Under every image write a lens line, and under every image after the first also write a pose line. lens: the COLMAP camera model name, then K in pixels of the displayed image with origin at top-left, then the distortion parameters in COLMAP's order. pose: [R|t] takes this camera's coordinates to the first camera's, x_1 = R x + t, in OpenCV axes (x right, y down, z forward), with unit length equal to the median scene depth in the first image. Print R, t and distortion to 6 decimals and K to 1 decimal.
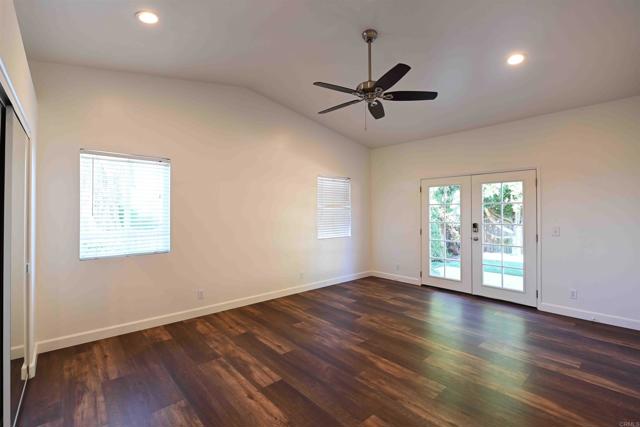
lens RADIAL K [[286.2, 0, 320.0], [0, 286.2, 213.5], [0, 0, 1]] dist [0.000522, 0.000111]
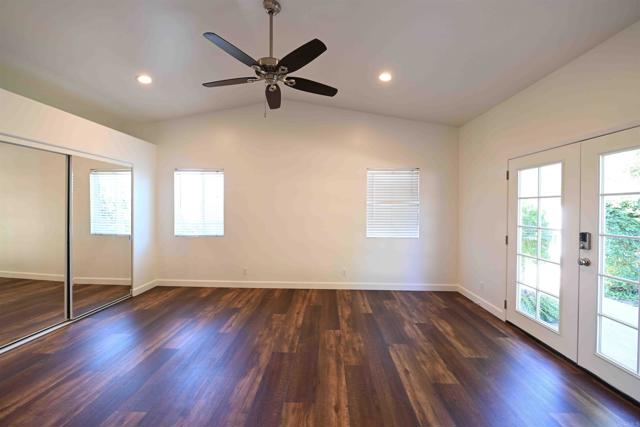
lens RADIAL K [[254.5, 0, 320.0], [0, 254.5, 213.5], [0, 0, 1]] dist [-0.002375, -0.000144]
pose [[0.724458, 0.021902, -0.688971, 0.598915], [-0.010890, 0.999734, 0.020331, -0.005800], [0.689233, -0.007226, 0.724504, 0.387007]]
